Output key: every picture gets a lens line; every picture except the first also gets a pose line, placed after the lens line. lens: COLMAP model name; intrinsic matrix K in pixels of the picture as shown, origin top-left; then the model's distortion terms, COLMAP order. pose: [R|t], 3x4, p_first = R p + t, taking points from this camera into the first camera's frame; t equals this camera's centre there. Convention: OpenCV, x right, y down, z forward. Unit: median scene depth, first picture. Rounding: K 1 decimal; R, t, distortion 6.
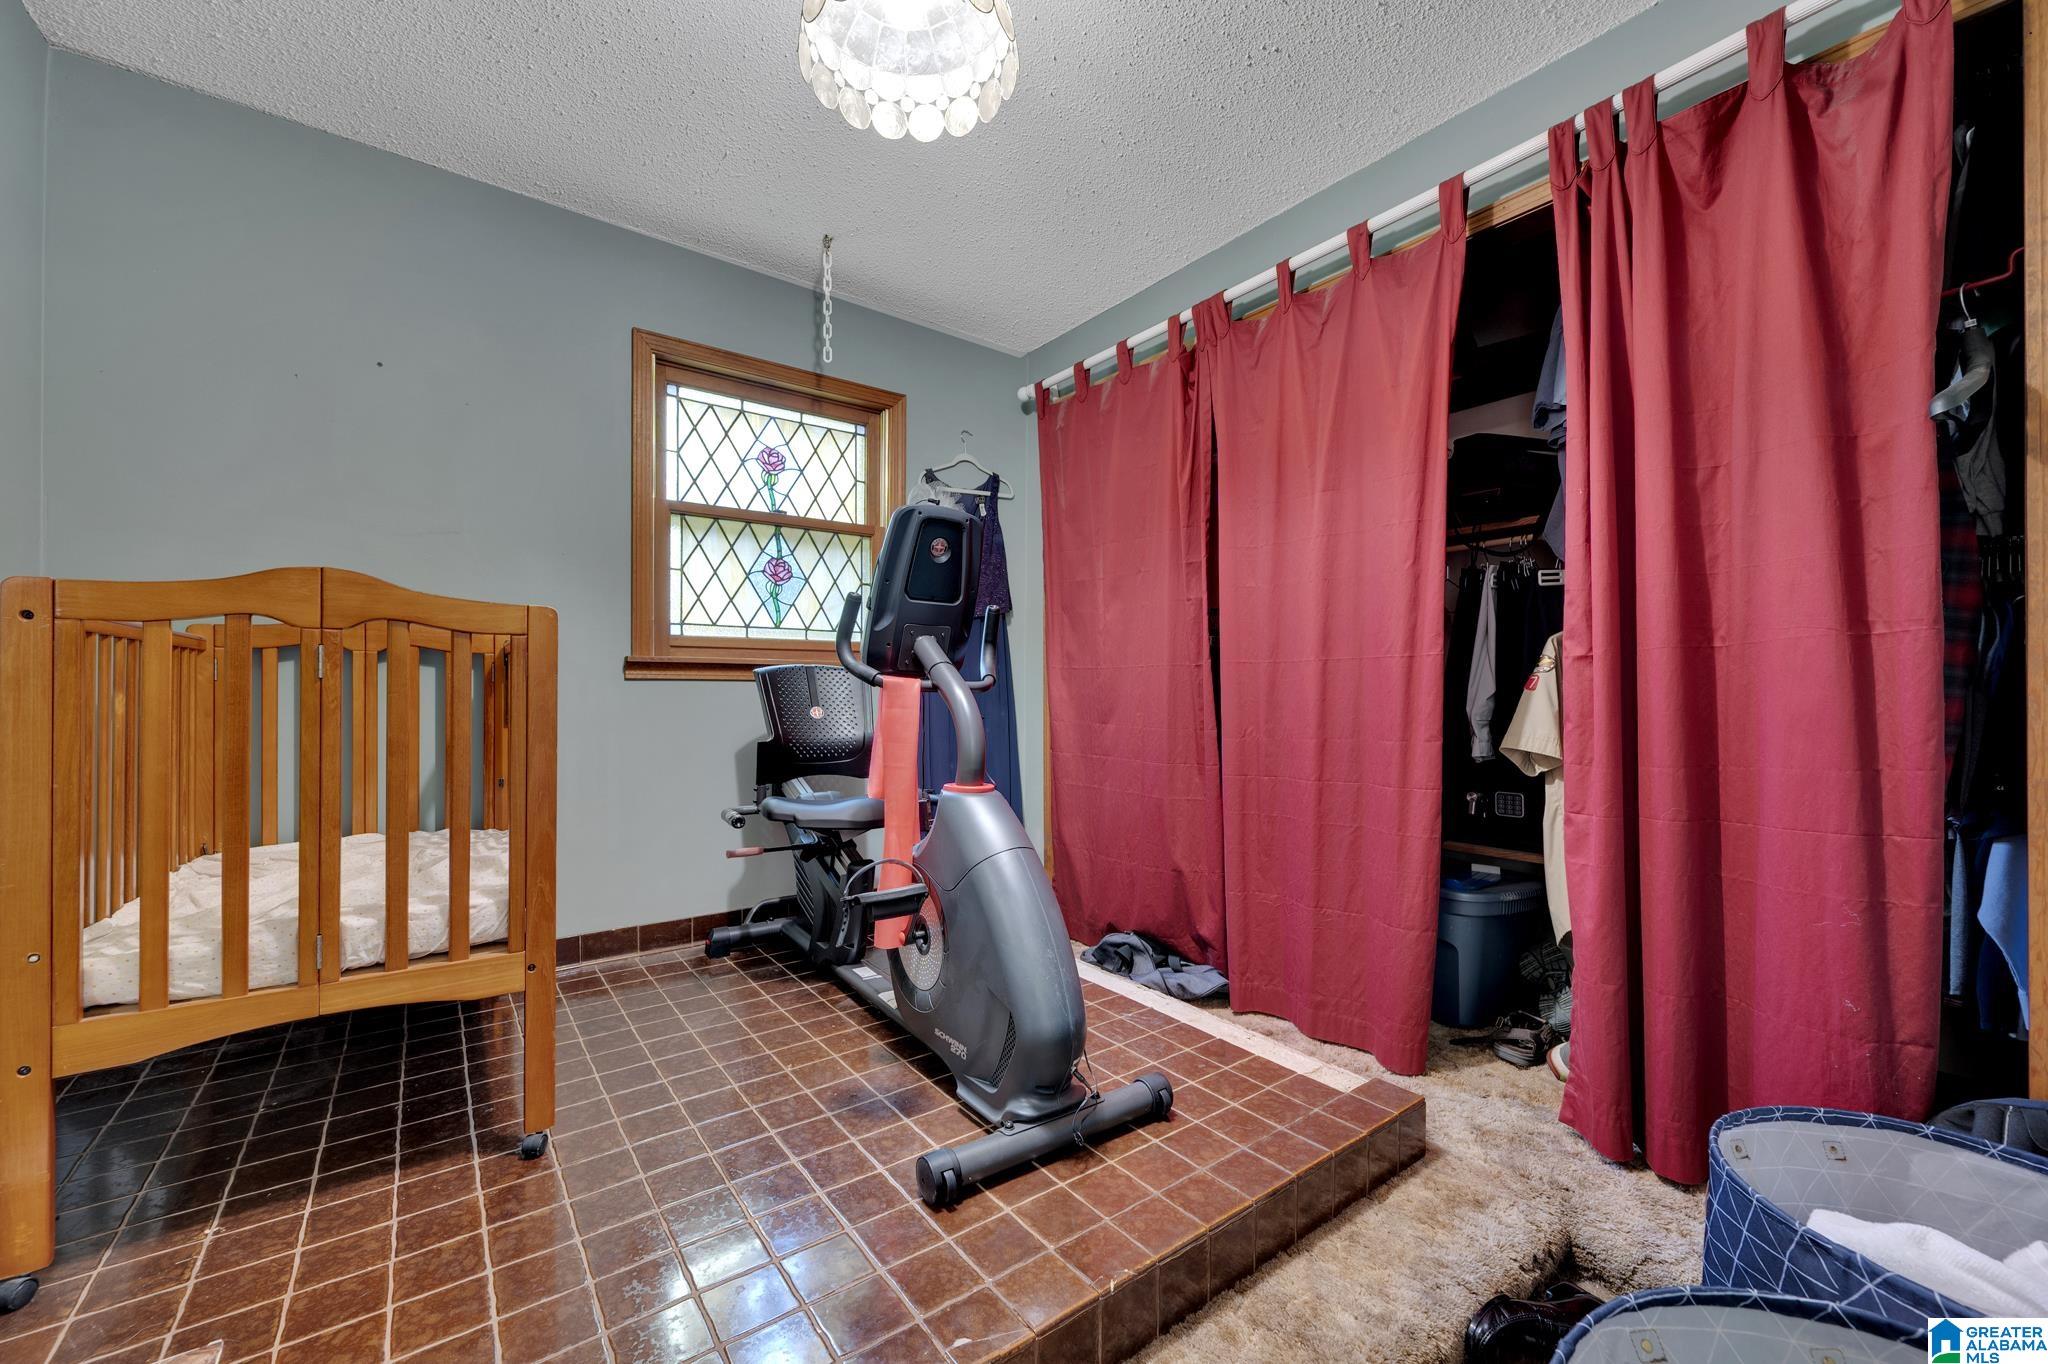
lens RADIAL K [[794.5, 0, 1024.7], [0, 794.5, 690.6], [0, 0, 1]] dist [-0.001643, -0.000152]
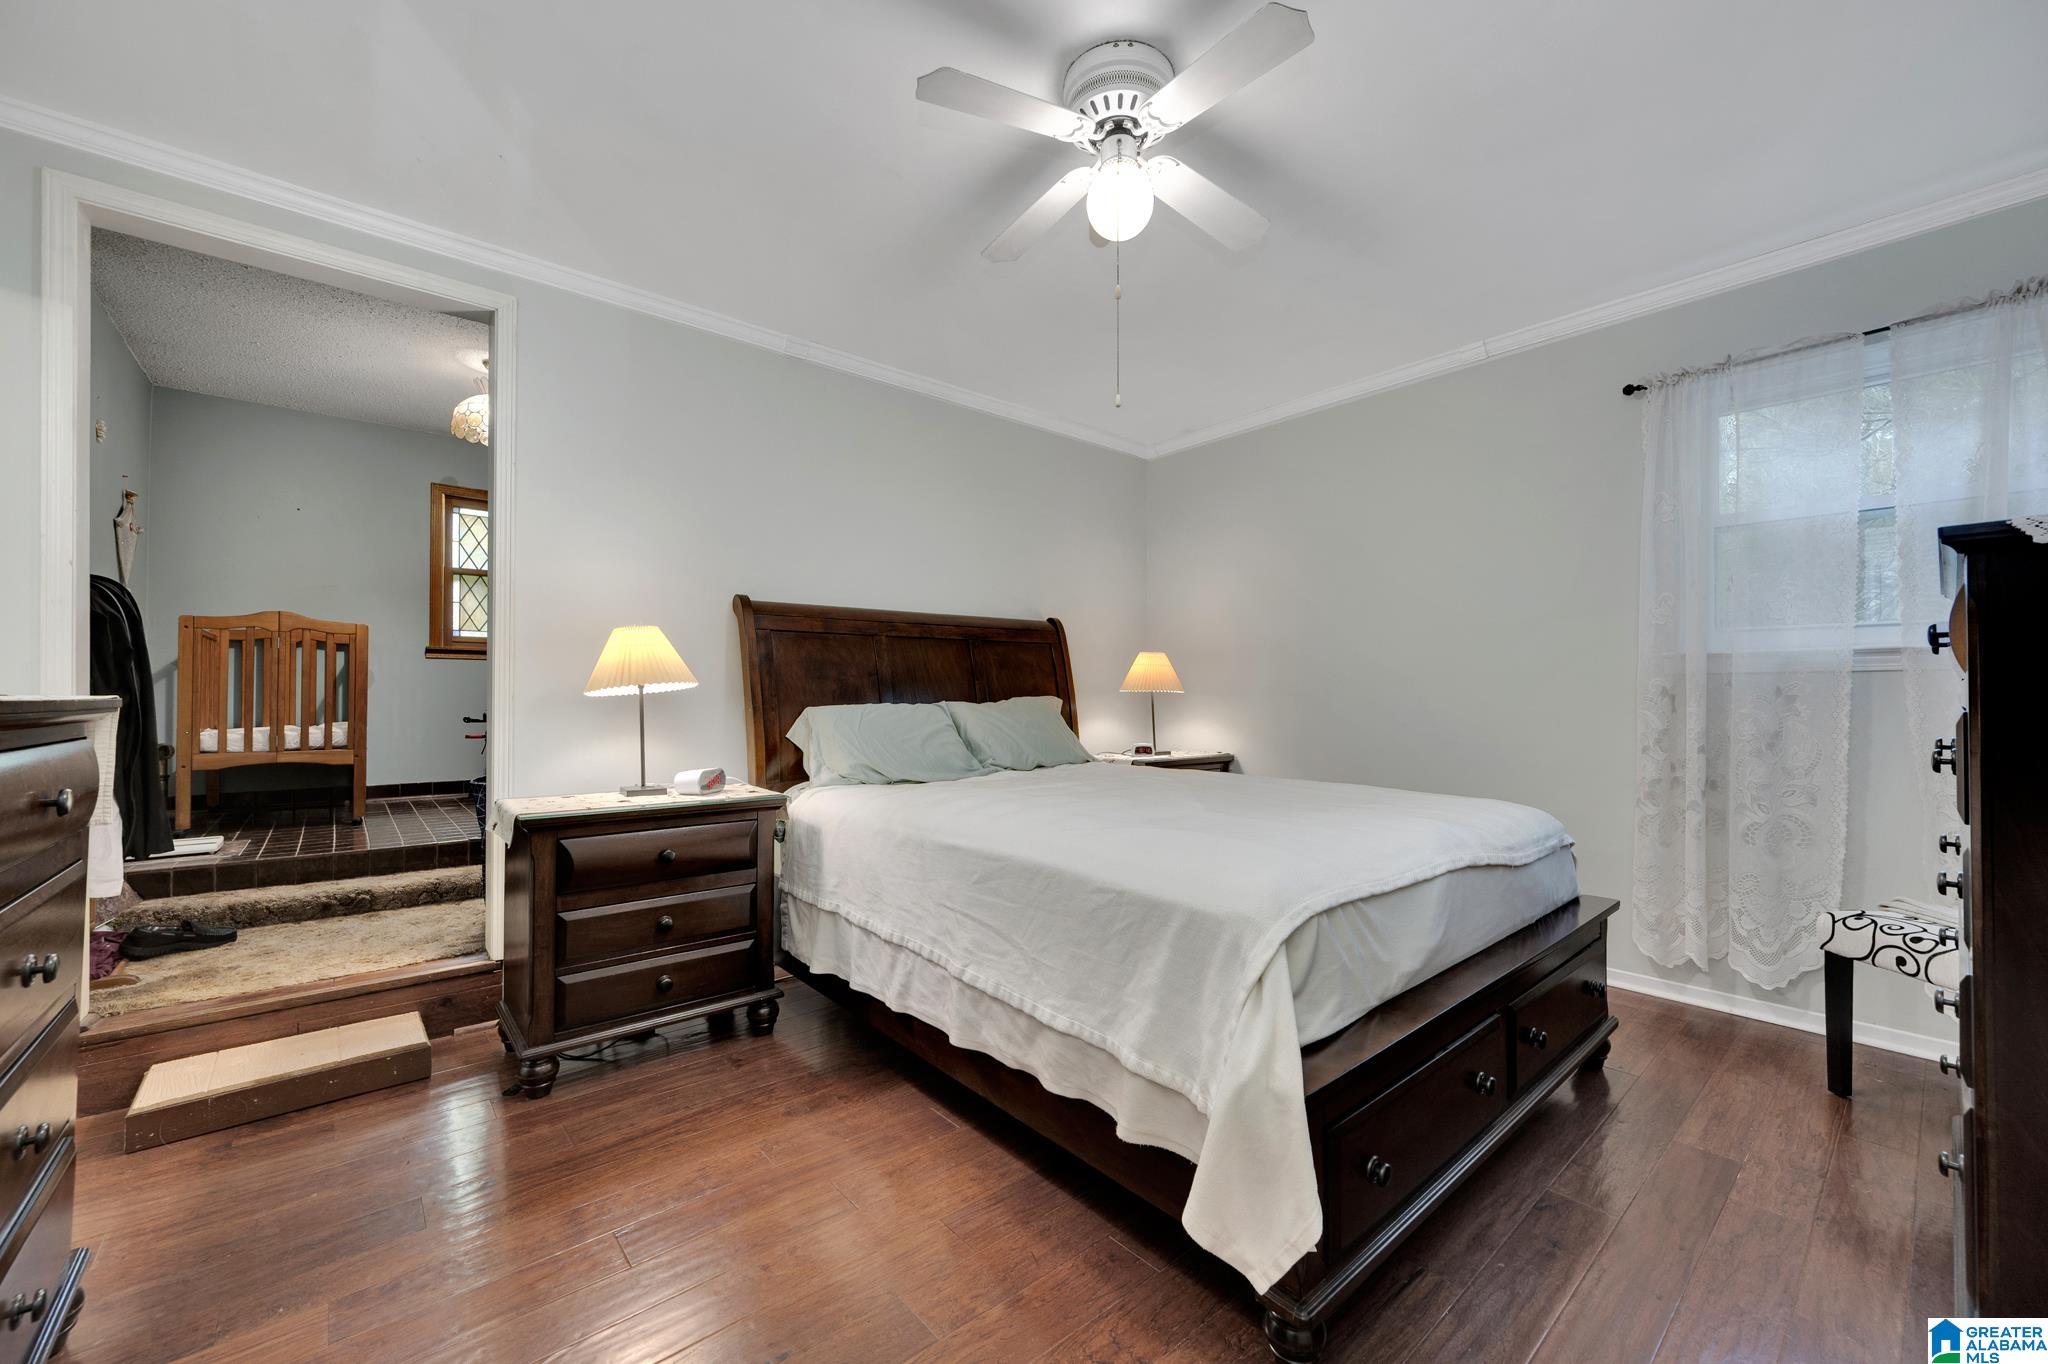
lens RADIAL K [[794.5, 0, 1024.7], [0, 794.5, 690.6], [0, 0, 1]] dist [-0.001643, -0.000152]
pose [[0.997840, 0.001294, 0.065680, 0.874247], [-0.000816, 0.999973, -0.007300, 0.081782], [-0.065688, 0.007231, 0.997814, -1.099219]]
